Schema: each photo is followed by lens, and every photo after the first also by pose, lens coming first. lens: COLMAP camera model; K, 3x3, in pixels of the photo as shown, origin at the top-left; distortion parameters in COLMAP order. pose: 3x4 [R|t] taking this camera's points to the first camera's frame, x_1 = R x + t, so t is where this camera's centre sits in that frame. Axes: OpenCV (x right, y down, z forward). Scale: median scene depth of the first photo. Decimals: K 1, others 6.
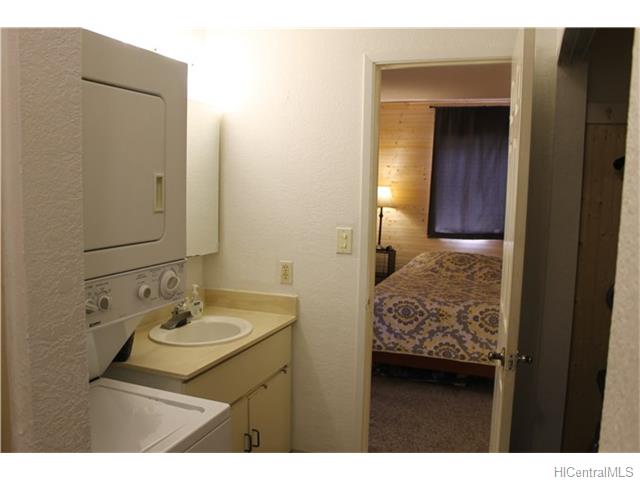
lens RADIAL K [[538.8, 0, 319.8], [0, 538.8, 245.3], [0, 0, 1]] dist [-0.165225, 0.144063]
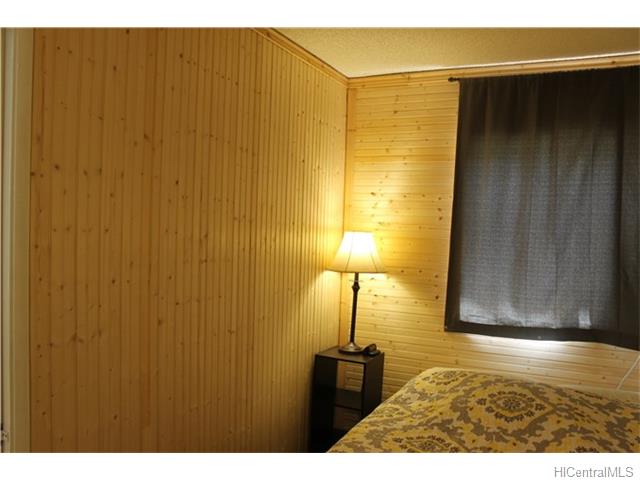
lens RADIAL K [[538.8, 0, 319.8], [0, 538.8, 245.3], [0, 0, 1]] dist [-0.165225, 0.144063]
pose [[0.996057, 0.013256, -0.087724, 0.128896], [-0.019585, 0.997235, -0.071679, -0.059785], [0.086531, 0.073114, 0.993563, 0.489391]]
